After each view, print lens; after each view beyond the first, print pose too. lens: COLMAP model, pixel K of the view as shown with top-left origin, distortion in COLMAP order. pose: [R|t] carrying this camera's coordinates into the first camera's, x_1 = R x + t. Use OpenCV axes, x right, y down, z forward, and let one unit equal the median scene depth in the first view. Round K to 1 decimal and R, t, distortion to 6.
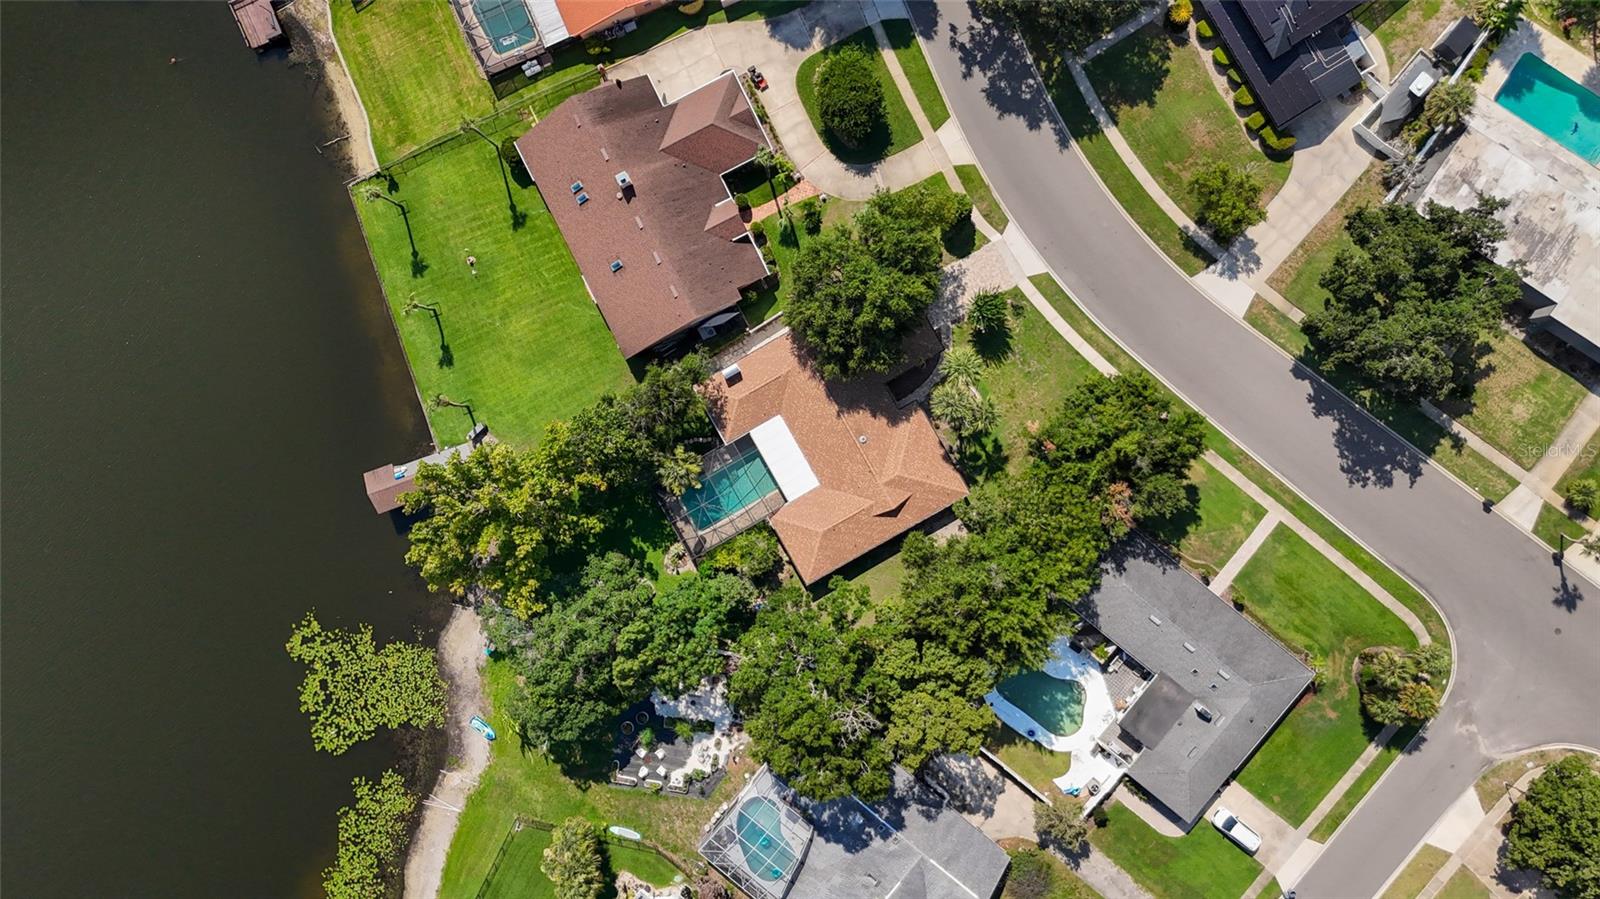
lens RADIAL K [[1103.8, 0, 800.0], [0, 1103.8, 449.5], [0, 0, 1]] dist [0.146696, -0.329161]
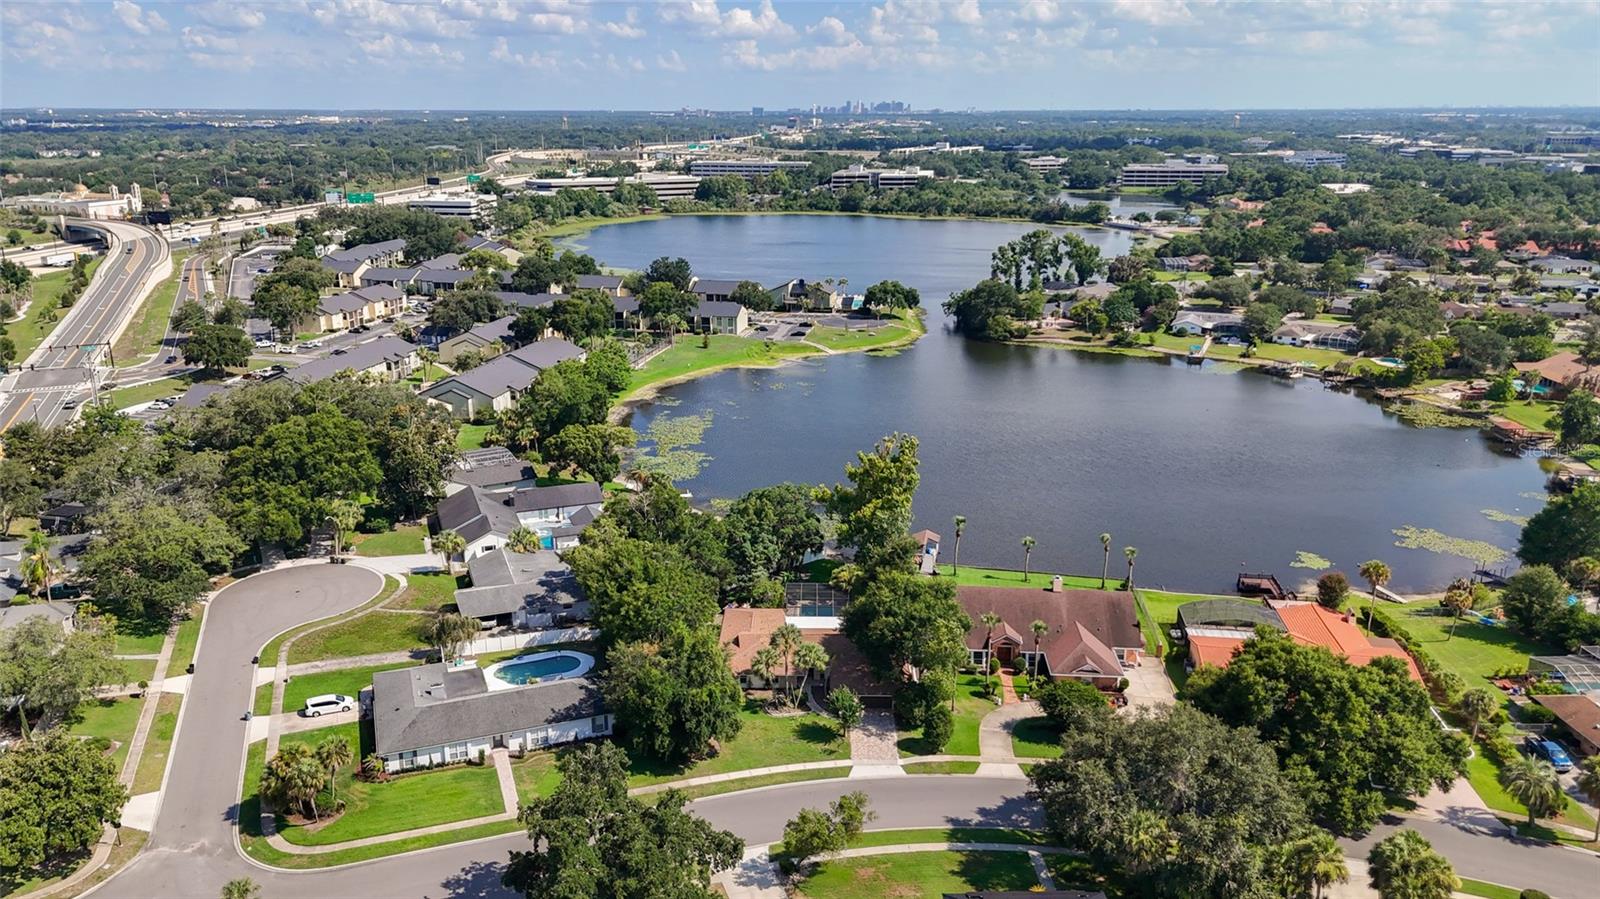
lens RADIAL K [[1103.8, 0, 800.0], [0, 1103.8, 449.5], [0, 0, 1]] dist [0.146696, -0.329161]
pose [[-0.492931, 0.270856, -0.826835, 1.024855], [-0.870029, -0.162520, 0.465443, -0.555821], [-0.008310, 0.948802, 0.315763, 0.404077]]
